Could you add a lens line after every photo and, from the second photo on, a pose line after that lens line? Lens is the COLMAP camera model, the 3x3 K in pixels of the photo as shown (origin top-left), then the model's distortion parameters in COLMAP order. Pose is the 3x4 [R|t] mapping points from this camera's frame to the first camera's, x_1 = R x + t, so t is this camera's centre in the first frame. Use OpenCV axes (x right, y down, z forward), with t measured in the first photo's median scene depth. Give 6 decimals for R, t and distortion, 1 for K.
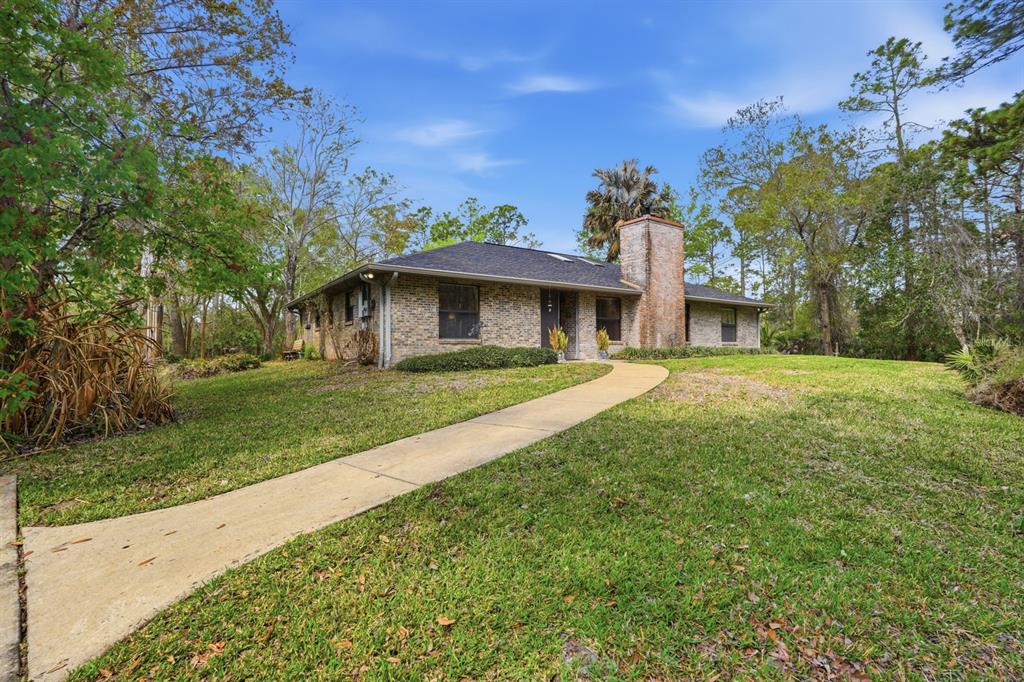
lens RADIAL K [[448.7, 0, 518.5], [0, 448.7, 341.0], [0, 0, 1]] dist [-0.000016, 0.000057]
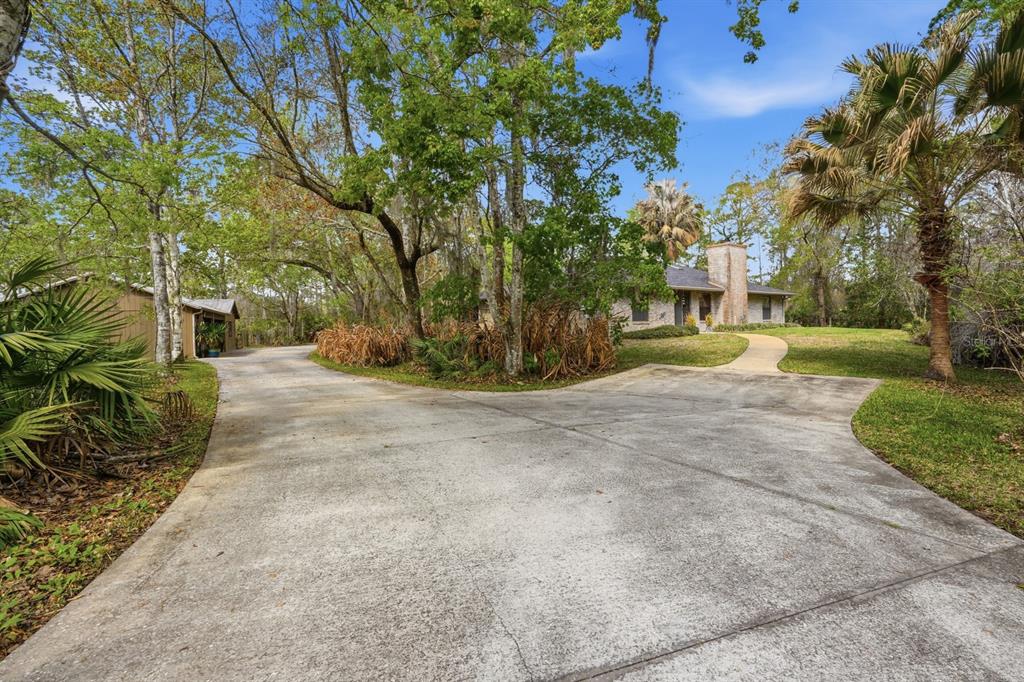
lens RADIAL K [[448.7, 0, 518.5], [0, 448.7, 341.0], [0, 0, 1]] dist [-0.000016, 0.000057]
pose [[0.998612, -0.022081, 0.047818, -0.527142], [0.019733, 0.998602, 0.049032, -0.018665], [-0.048834, -0.048020, 0.997652, -0.563856]]
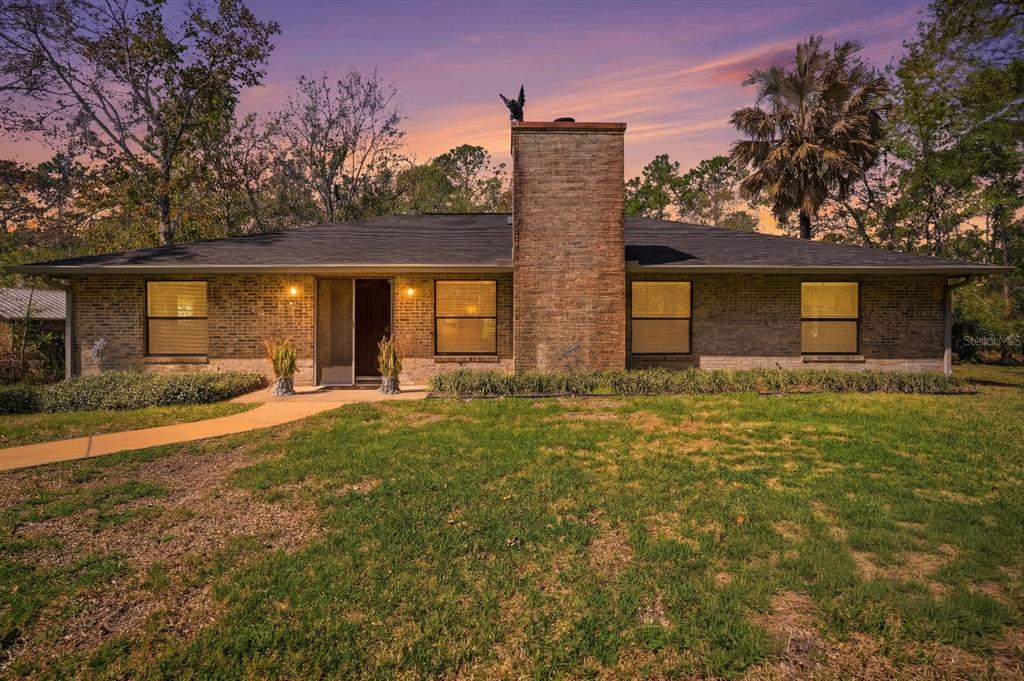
lens RADIAL K [[448.7, 0, 518.5], [0, 448.7, 340.5], [0, 0, 1]] dist [-0.000016, 0.000057]
pose [[0.831640, 0.010914, -0.555208, 0.553340], [0.008088, 0.999463, 0.031761, -0.035949], [0.555256, -0.030904, 0.831105, 0.523283]]
